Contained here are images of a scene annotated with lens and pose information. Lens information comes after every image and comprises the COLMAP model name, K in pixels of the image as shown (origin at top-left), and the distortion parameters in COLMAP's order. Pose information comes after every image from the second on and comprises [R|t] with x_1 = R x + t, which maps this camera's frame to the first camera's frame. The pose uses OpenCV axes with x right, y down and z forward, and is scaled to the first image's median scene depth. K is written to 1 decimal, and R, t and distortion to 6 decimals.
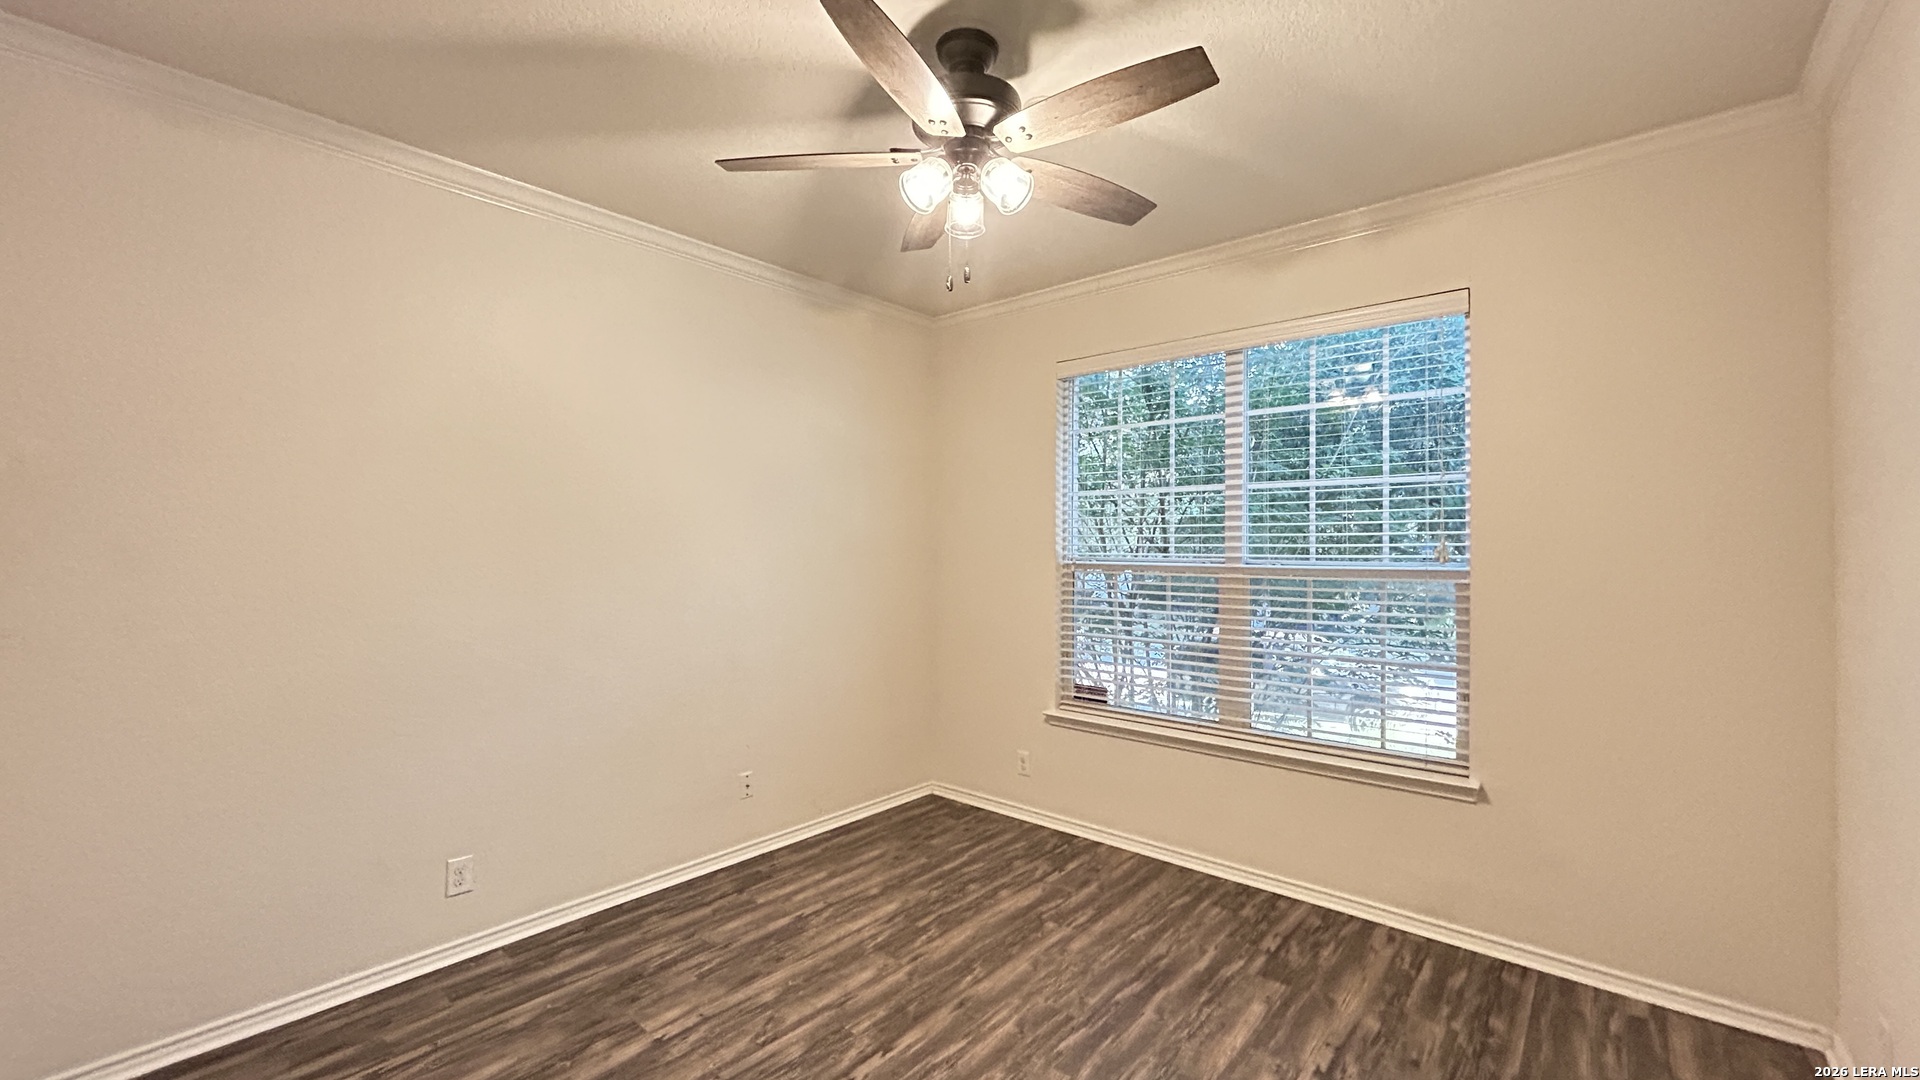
lens RADIAL K [[772.2, 0, 972.1], [0, 772.2, 522.2], [0, 0, 1]] dist [-0.002150, 0.002253]
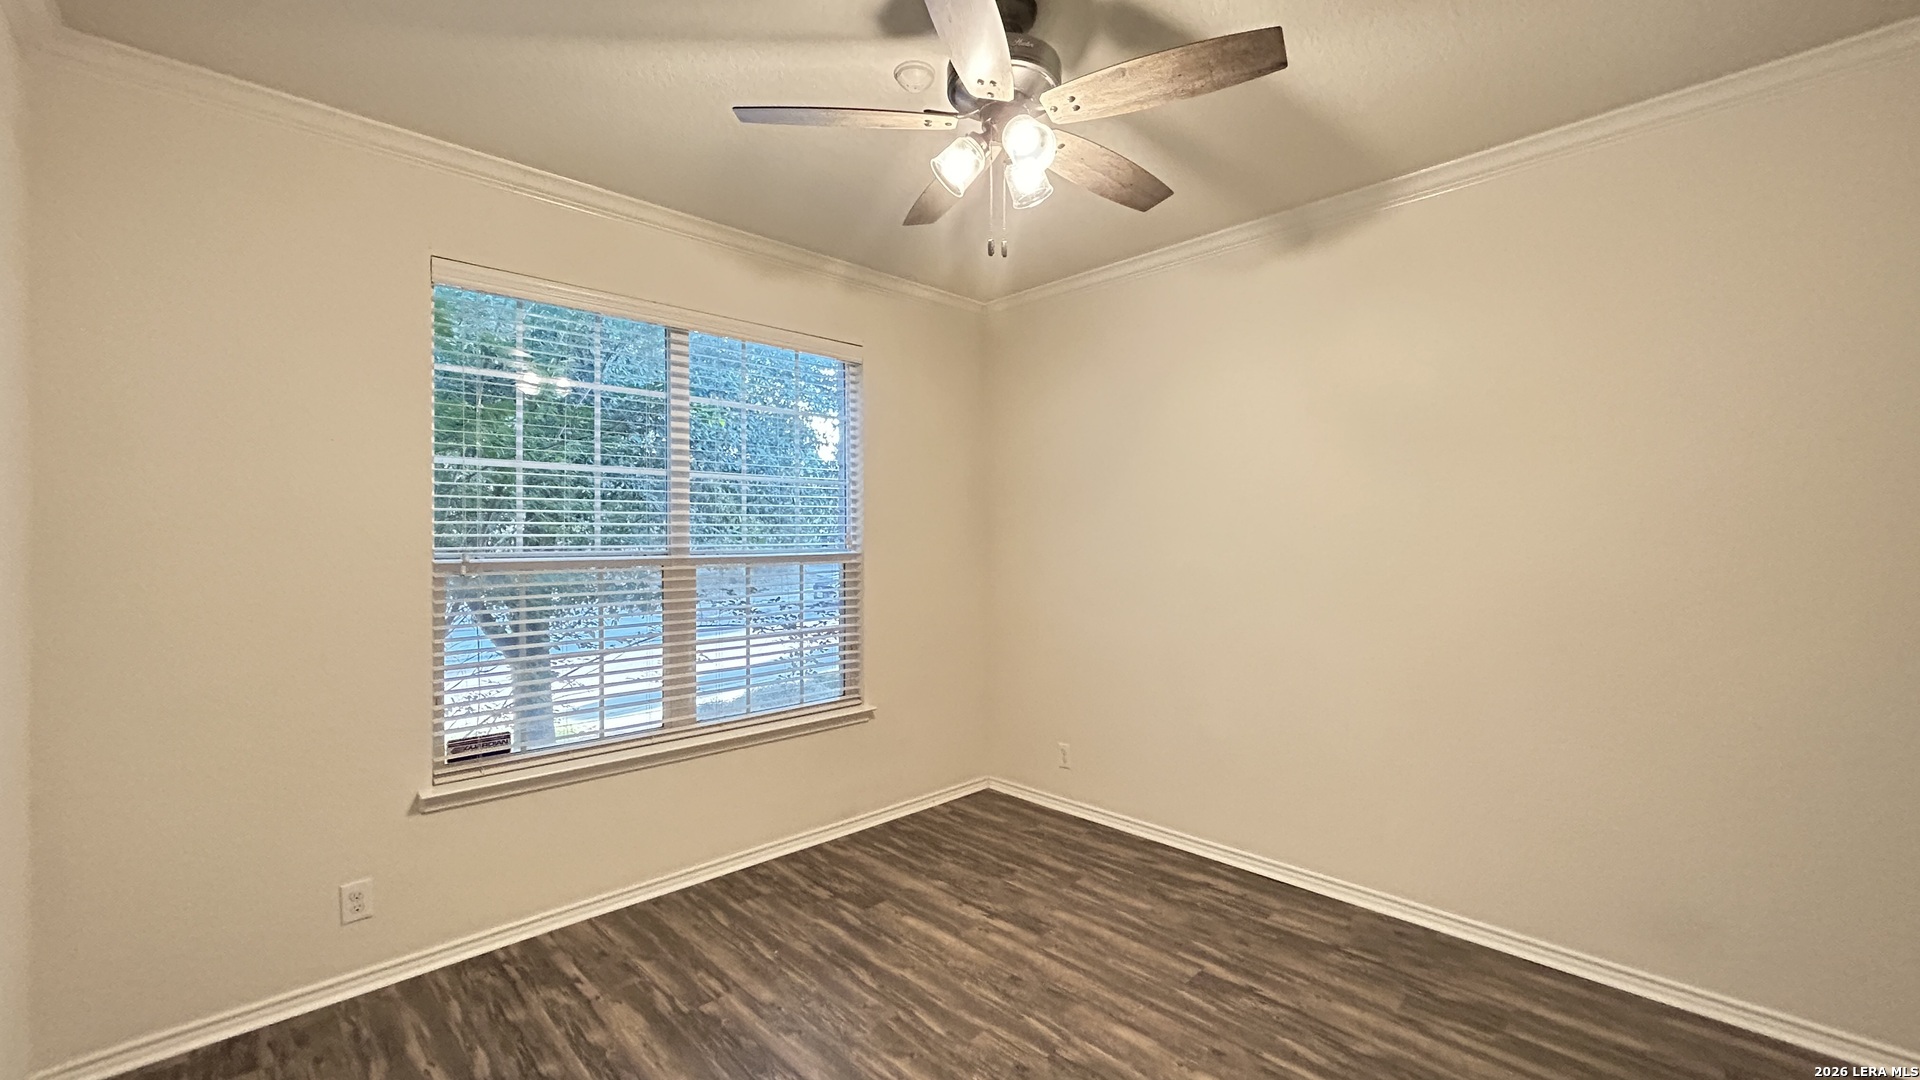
lens RADIAL K [[772.2, 0, 962.2], [0, 772.2, 539.1], [0, 0, 1]] dist [-0.002150, 0.002253]
pose [[0.091181, -0.007832, 0.995804, -0.662472], [-0.031422, 0.999449, 0.010738, 0.015784], [-0.995338, -0.032269, 0.090885, 0.671314]]
